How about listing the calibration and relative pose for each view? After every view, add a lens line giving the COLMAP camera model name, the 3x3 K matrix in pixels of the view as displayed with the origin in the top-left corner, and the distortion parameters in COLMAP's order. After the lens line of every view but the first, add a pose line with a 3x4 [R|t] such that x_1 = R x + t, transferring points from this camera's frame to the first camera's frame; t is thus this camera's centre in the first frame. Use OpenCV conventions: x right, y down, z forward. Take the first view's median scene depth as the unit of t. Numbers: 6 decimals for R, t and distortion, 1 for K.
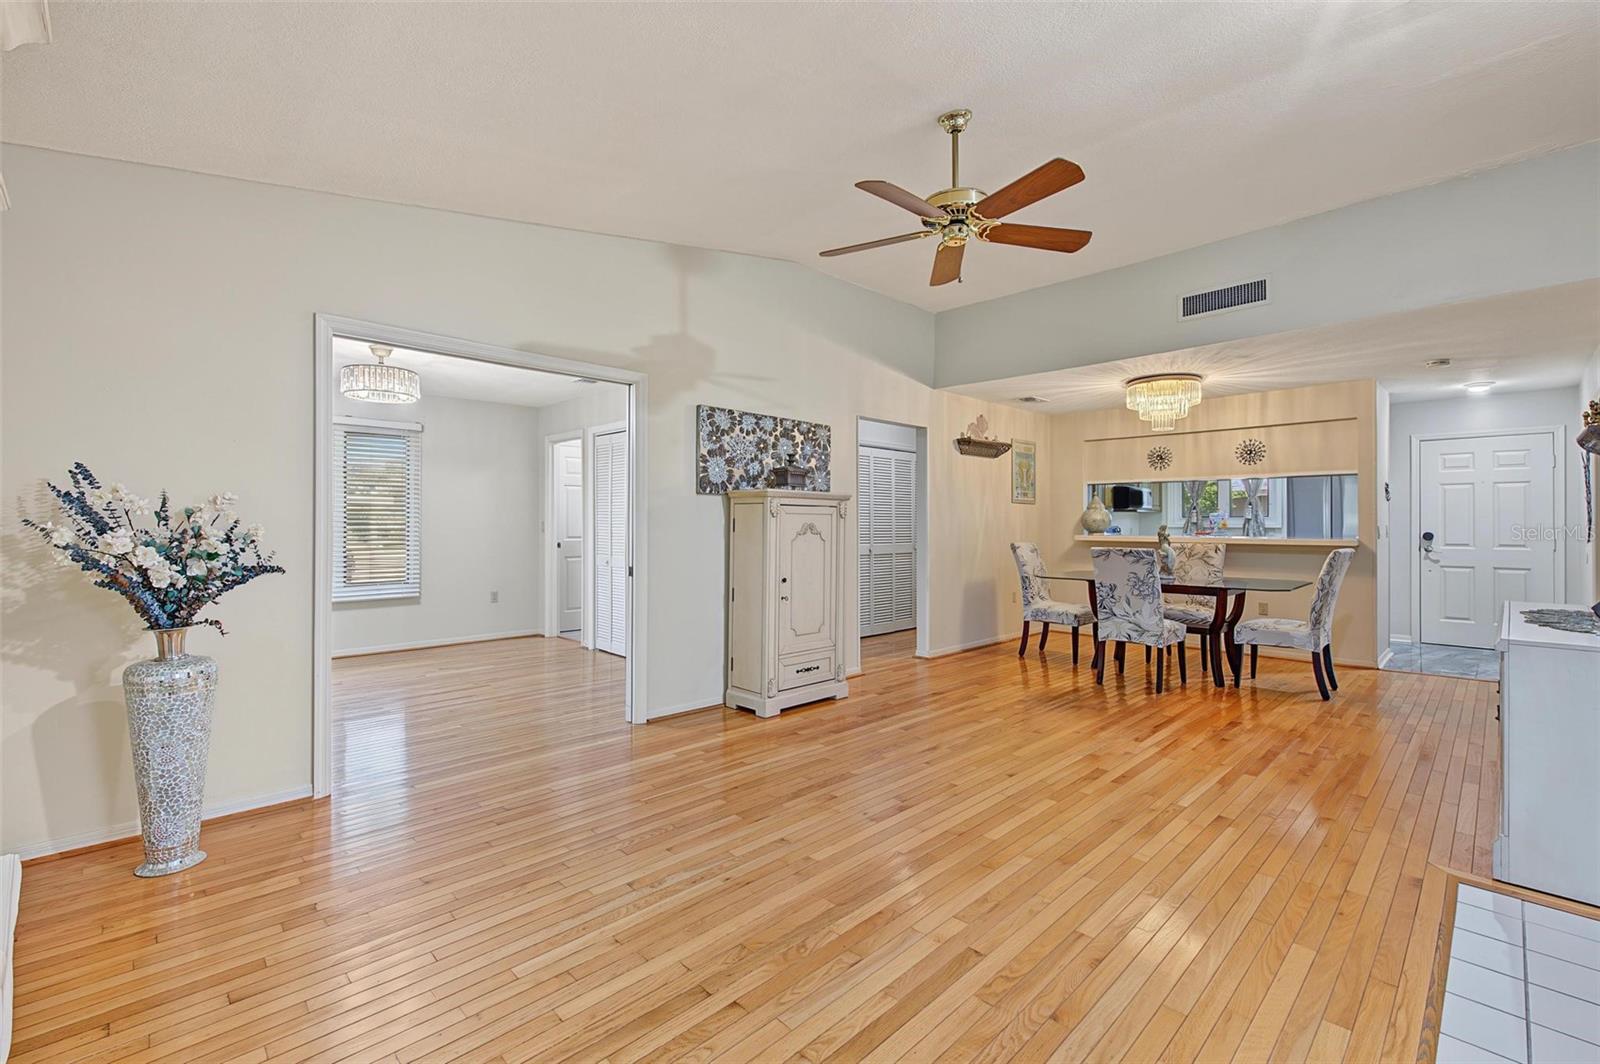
lens RADIAL K [[684.2, 0, 798.0], [0, 684.2, 521.2], [0, 0, 1]] dist [-0.000009, 0.000024]
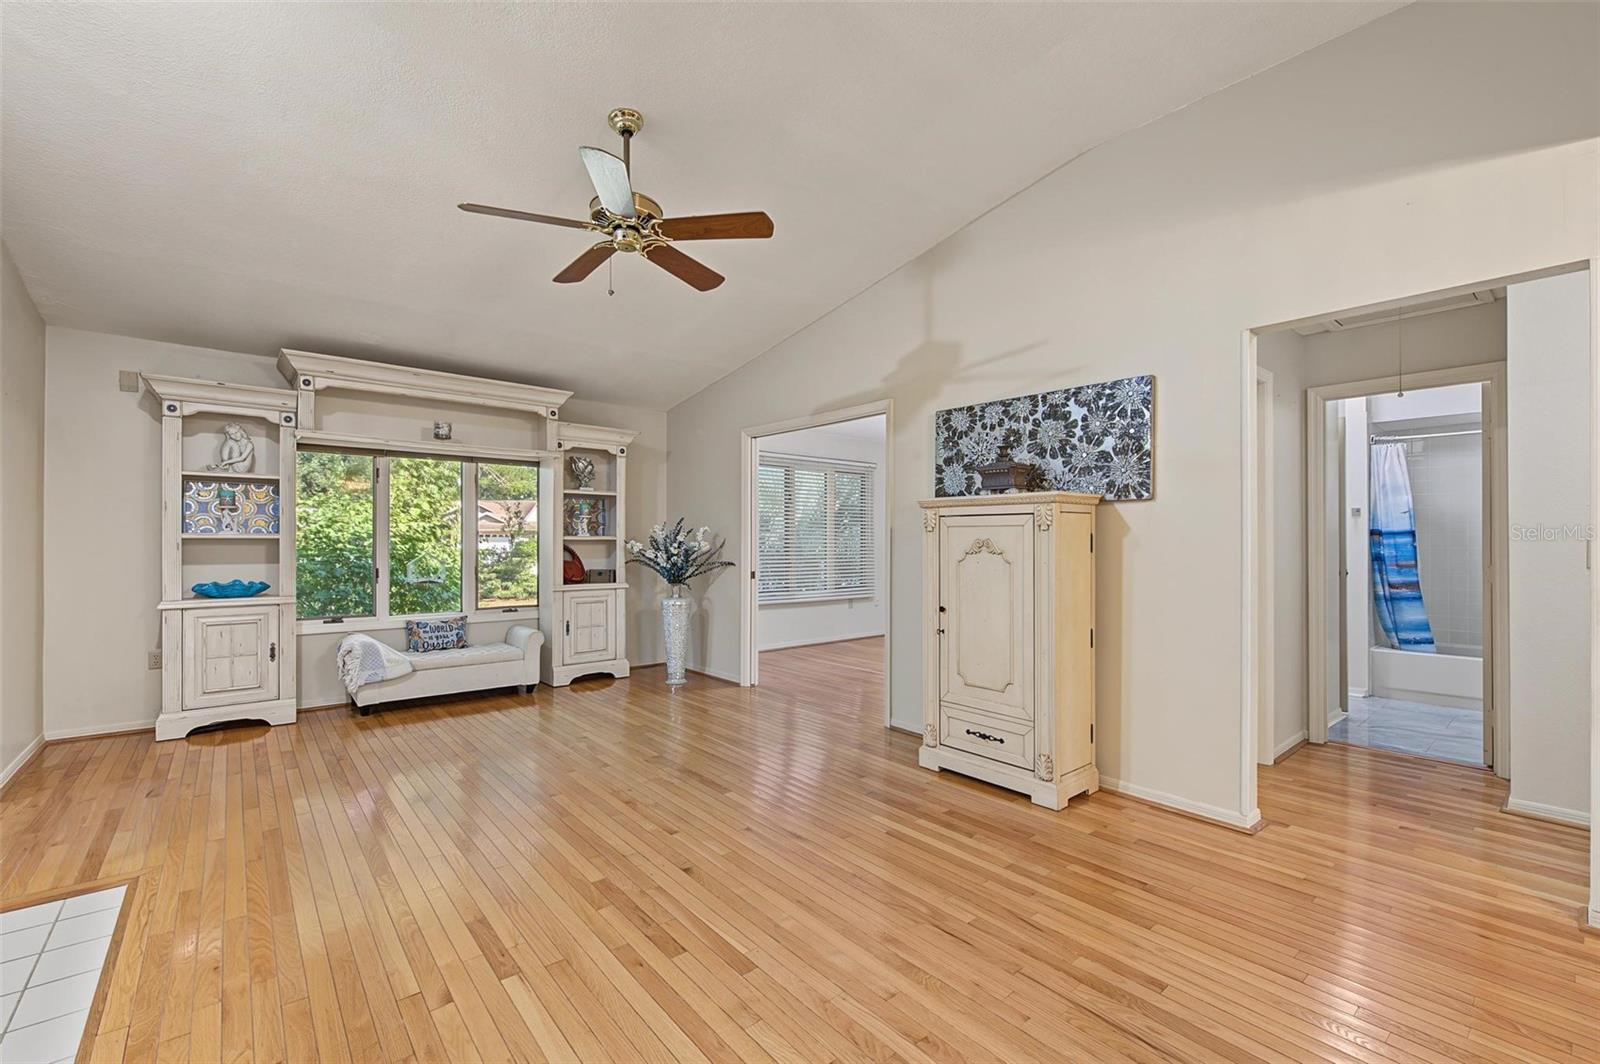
lens RADIAL K [[674.2, 0, 796.3], [0, 674.2, 537.9], [0, 0, 1]] dist [0.002788, 0.000280]
pose [[-0.073396, -0.008717, -0.997265, 0.744049], [0.003797, 0.999952, -0.009020, 0.007946], [0.997296, -0.004449, -0.073360, 0.834921]]
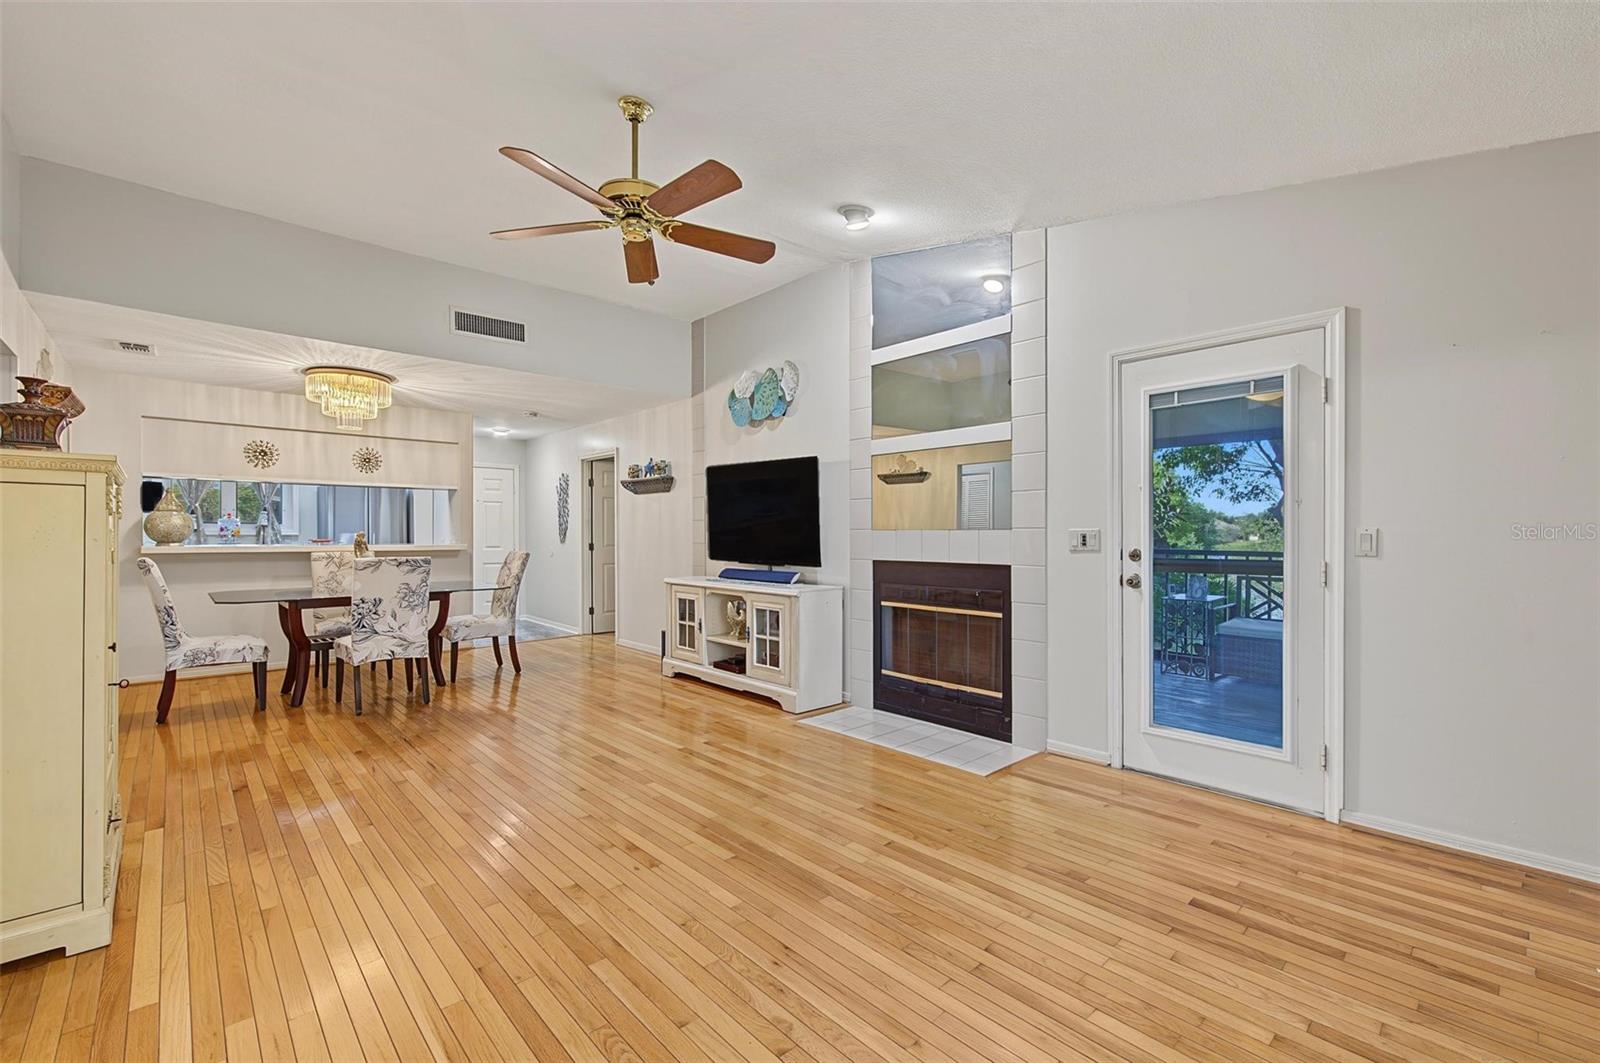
lens RADIAL K [[674.2, 0, 796.3], [0, 674.2, 537.4], [0, 0, 1]] dist [0.002788, 0.000280]
pose [[0.029068, -0.007471, 0.999550, -0.453187], [-0.005698, 0.999955, 0.007640, 0.002358], [-0.999561, -0.005917, 0.029024, 0.475502]]
